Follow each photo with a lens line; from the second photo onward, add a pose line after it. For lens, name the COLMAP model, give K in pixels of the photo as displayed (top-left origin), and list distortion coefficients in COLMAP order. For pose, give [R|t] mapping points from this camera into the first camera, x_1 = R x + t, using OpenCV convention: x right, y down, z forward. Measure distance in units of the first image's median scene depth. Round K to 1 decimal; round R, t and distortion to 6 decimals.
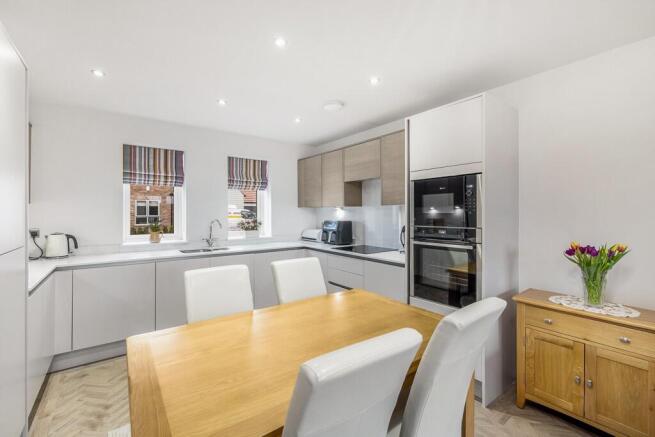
lens RADIAL K [[281.5, 0, 328.6], [0, 281.5, 216.5], [0, 0, 1]] dist [0.000294, 0.000050]
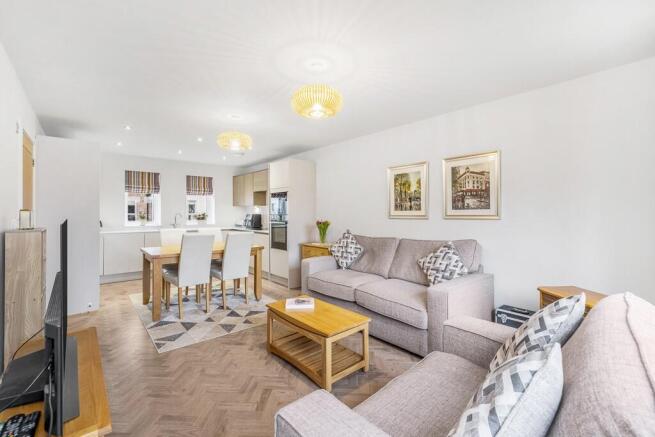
lens RADIAL K [[281.5, 0, 326.3], [0, 281.5, 215.6], [0, 0, 1]] dist [0.000294, 0.000050]
pose [[0.998139, 0.003761, 0.060867, 0.404165], [-0.003488, 0.999983, -0.004600, 0.033900], [-0.060884, 0.004379, 0.998135, -0.787404]]
